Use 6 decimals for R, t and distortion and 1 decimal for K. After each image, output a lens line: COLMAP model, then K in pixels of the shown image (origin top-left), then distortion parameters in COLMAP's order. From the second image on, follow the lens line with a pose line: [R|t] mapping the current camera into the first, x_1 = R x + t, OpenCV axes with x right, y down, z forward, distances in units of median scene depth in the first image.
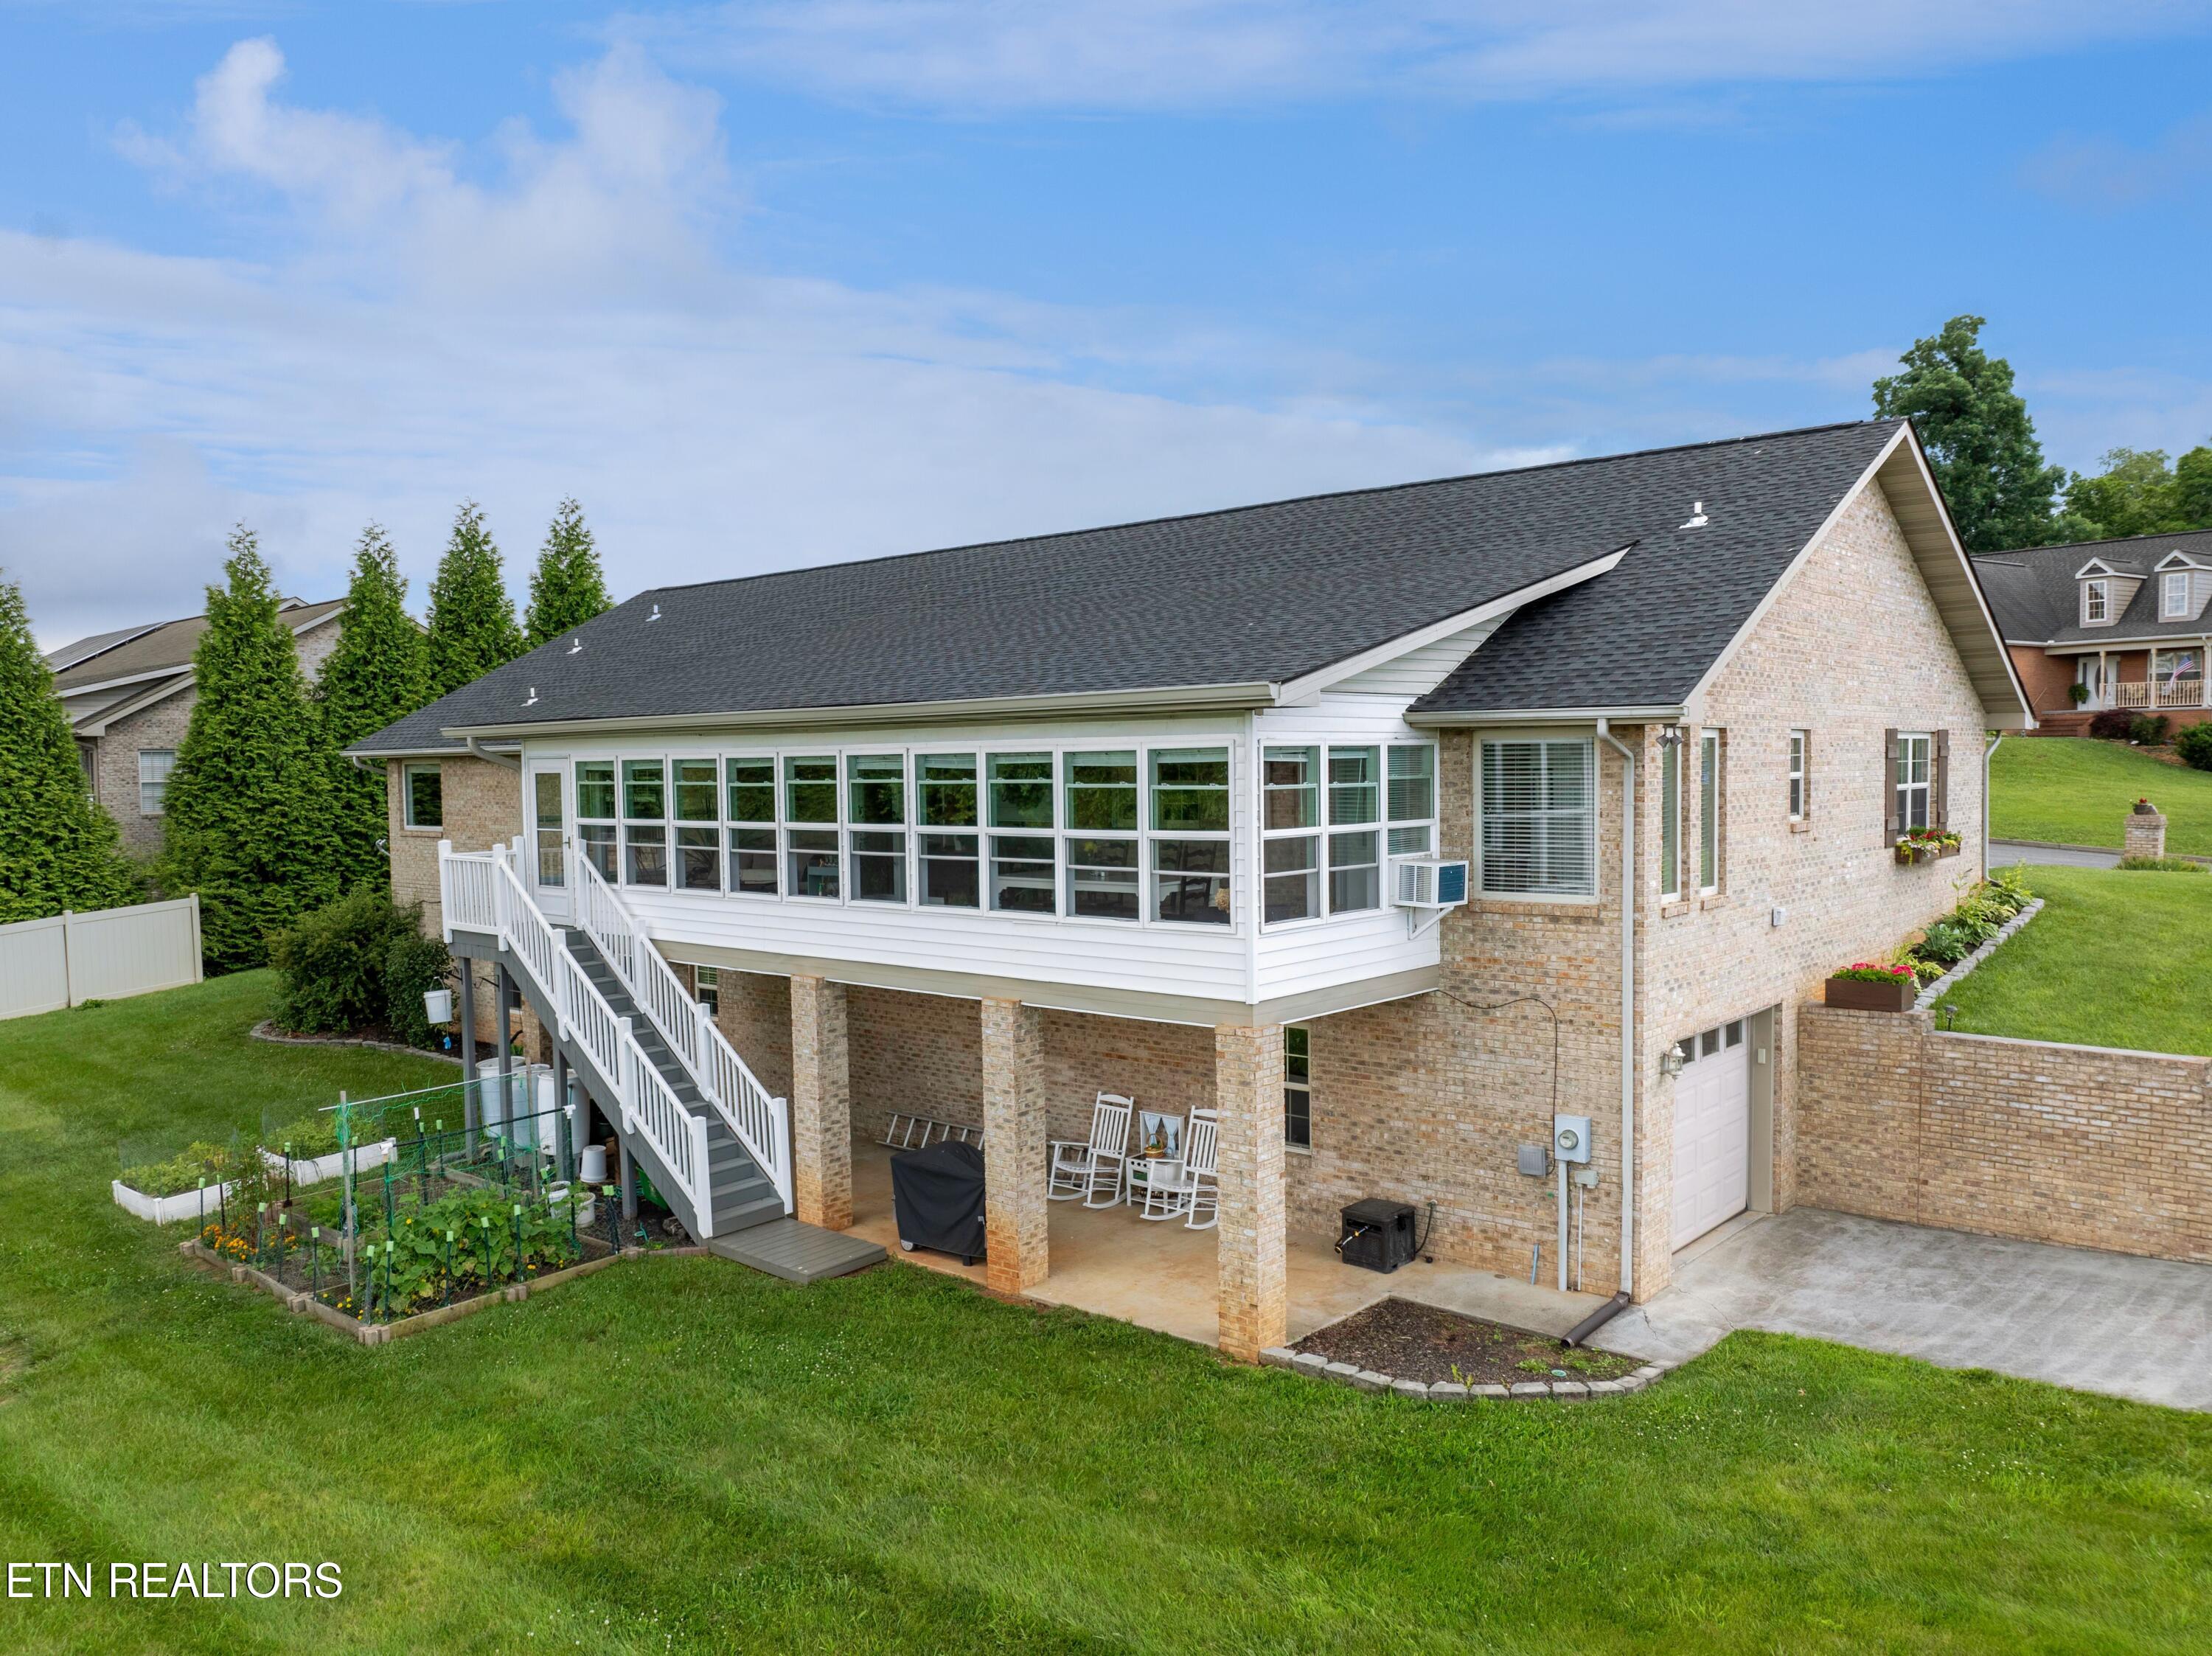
lens RADIAL K [[1649.8, 0, 1075.8], [0, 1649.8, 834.6], [0, 0, 1]] dist [-0.008211, -0.059190]
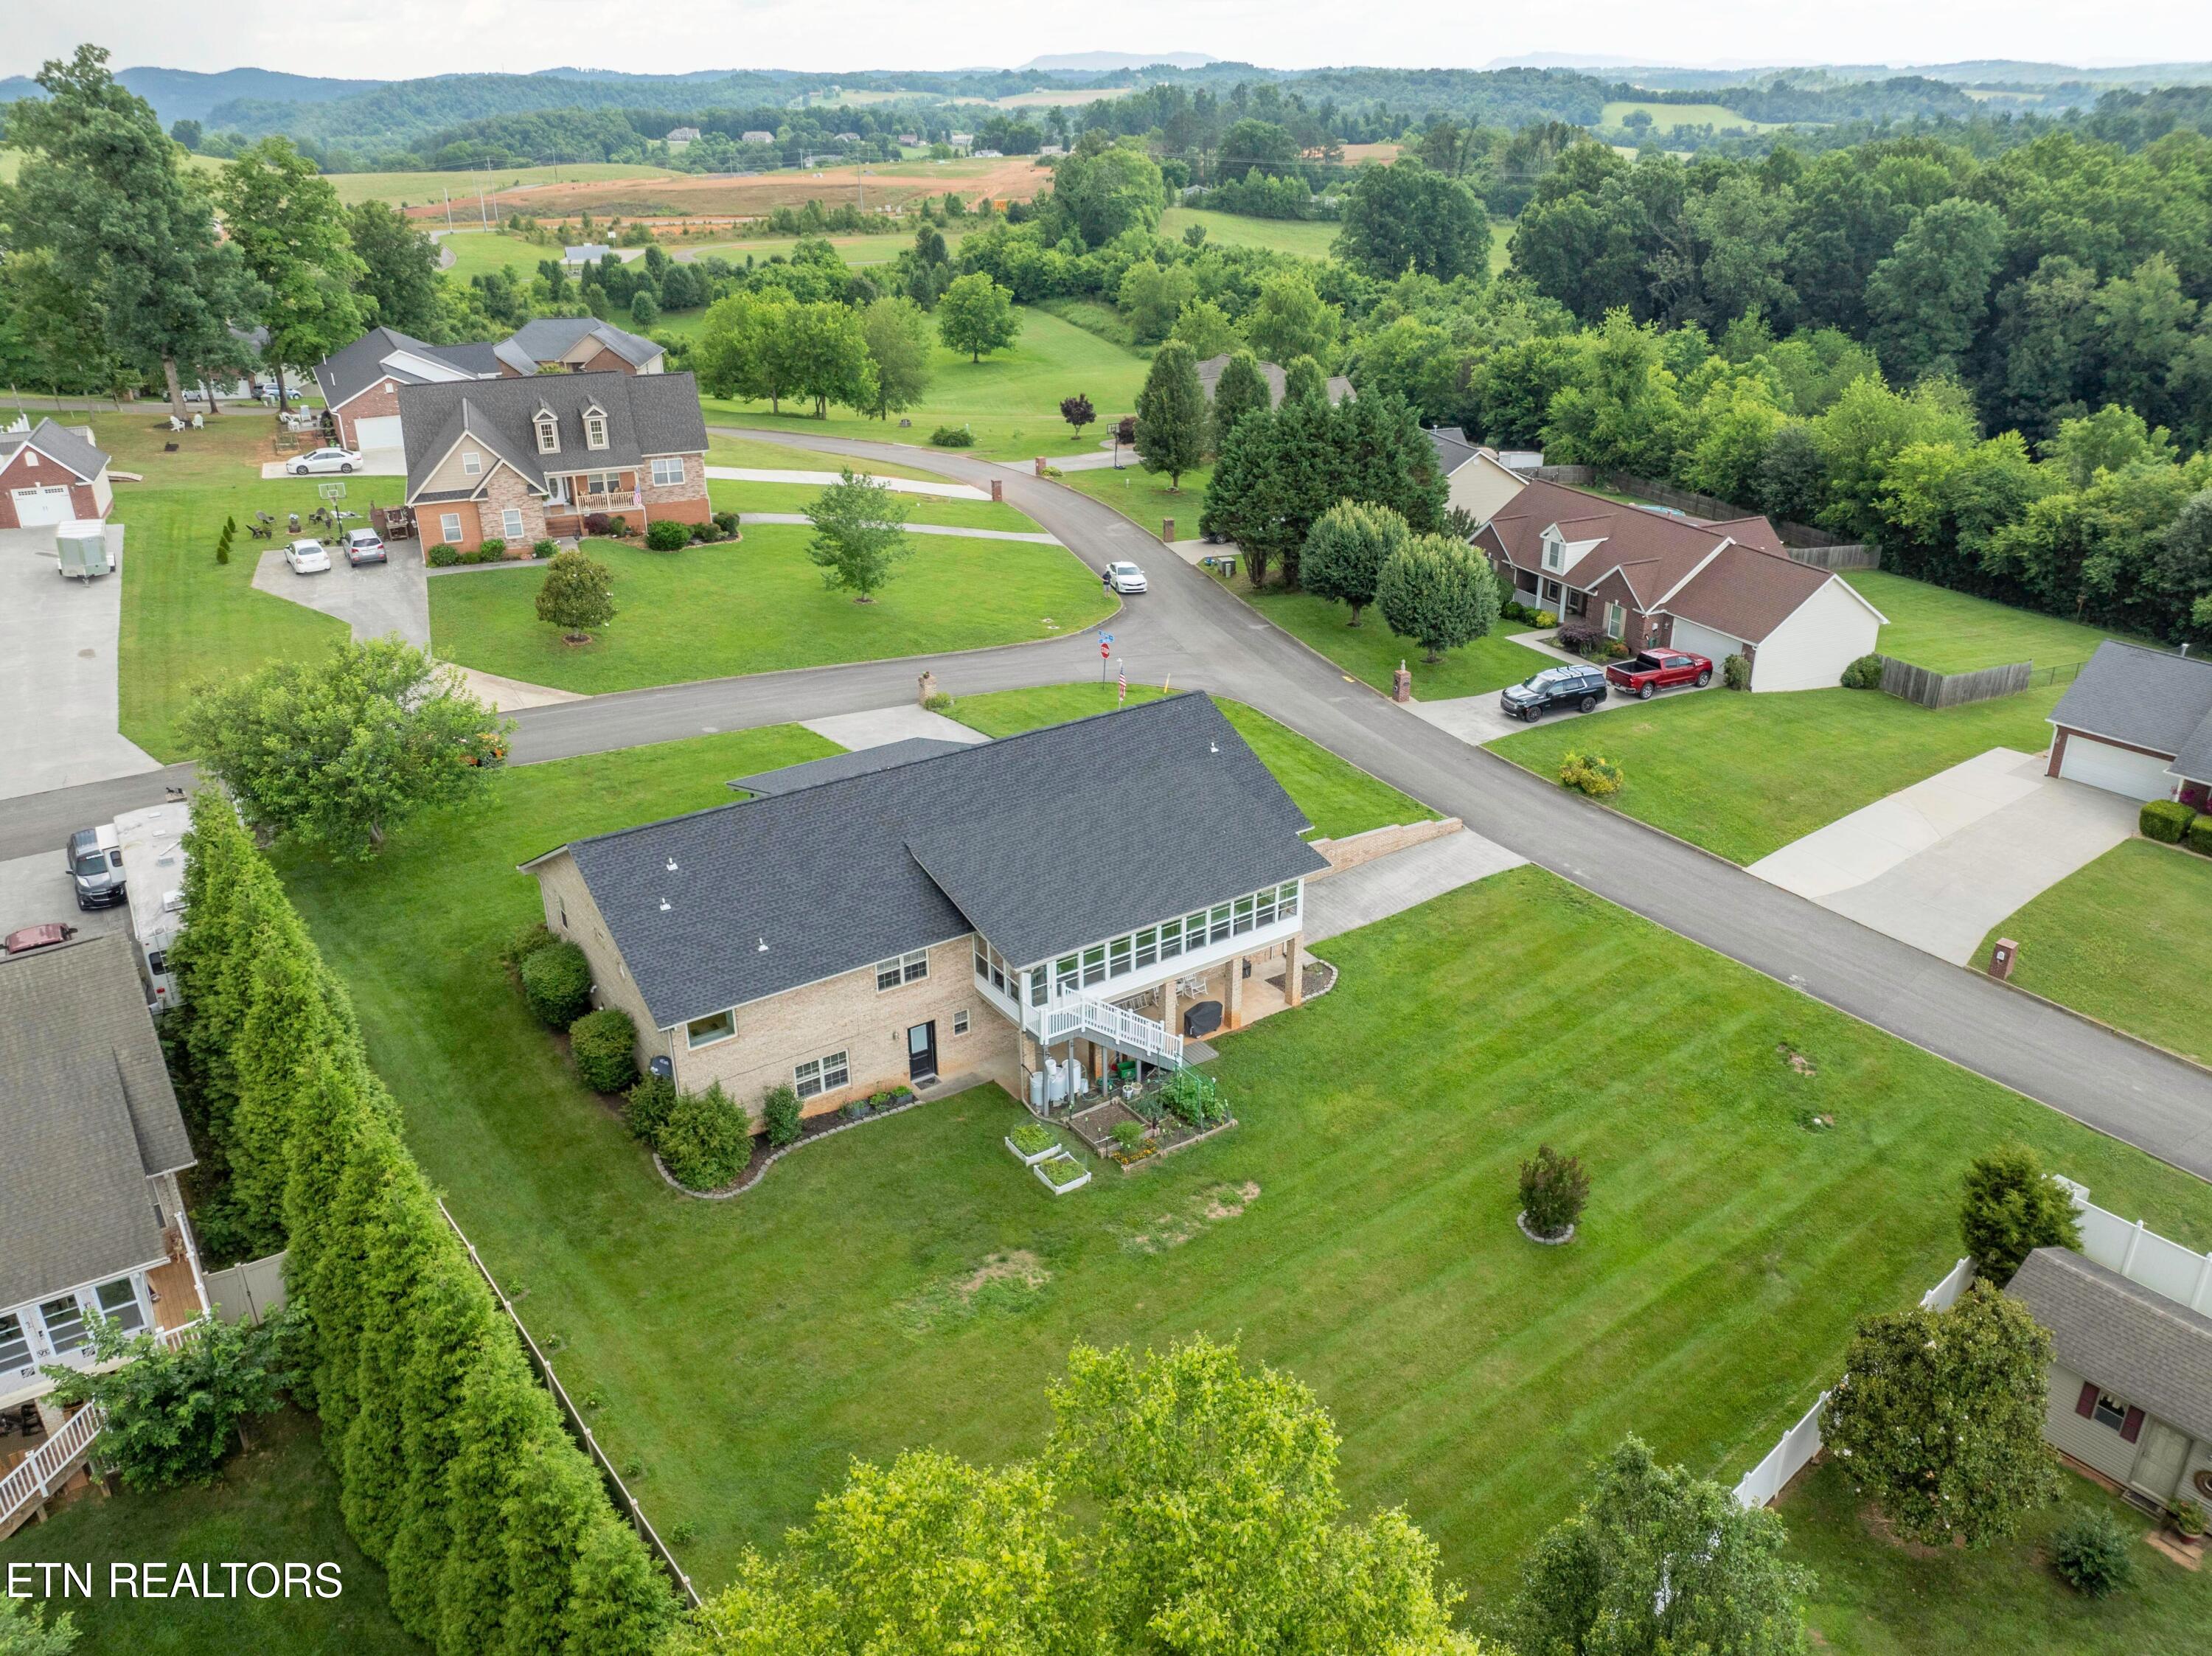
lens RADIAL K [[1631.5, 0, 1121.4], [0, 1631.5, 881.6], [0, 0, 1]] dist [-0.004573, -0.053191]
pose [[0.230899, -0.410500, 0.882143, -2.832152], [0.043325, 0.910081, 0.412160, -1.364717], [-0.972013, -0.056948, 0.227922, 0.391857]]
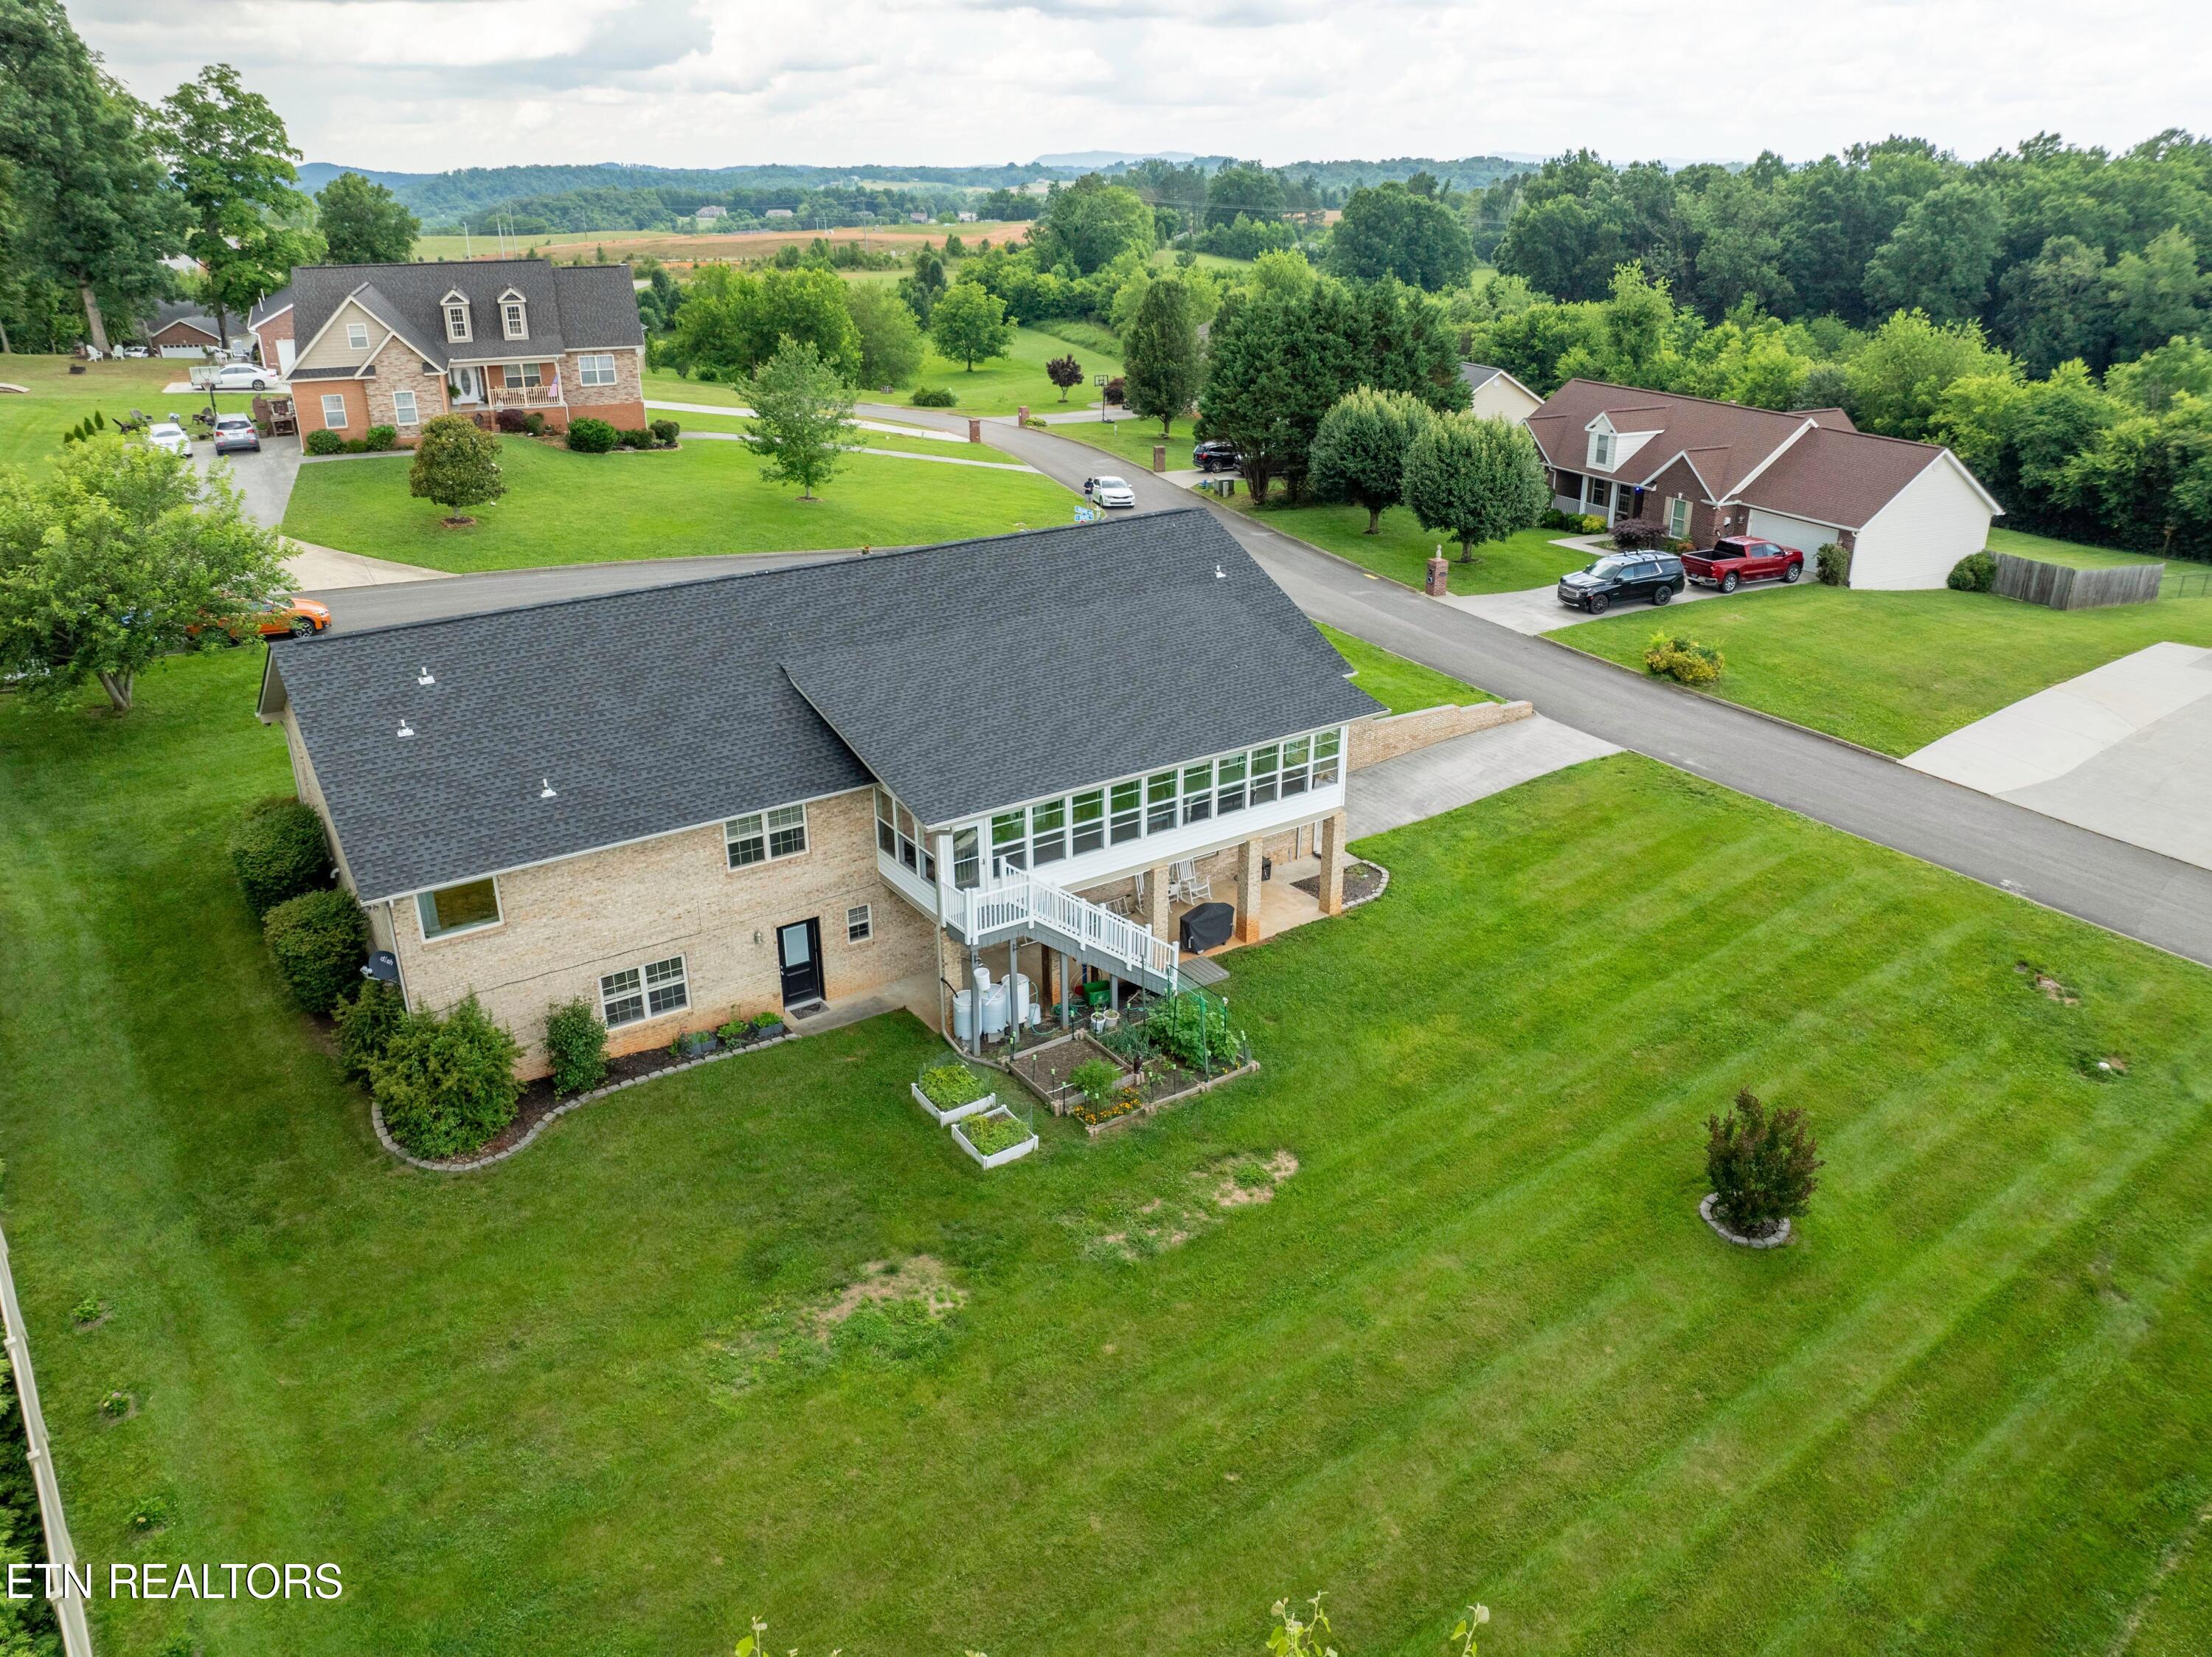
lens RADIAL K [[1536.2, 0, 1106.0], [0, 1536.2, 828.5], [0, 0, 1]] dist [-0.027266, -0.005406]
pose [[0.237152, -0.364106, 0.900659, -1.986452], [0.043821, 0.930172, 0.364499, -0.703626], [-0.970484, -0.046974, 0.236548, 0.588268]]
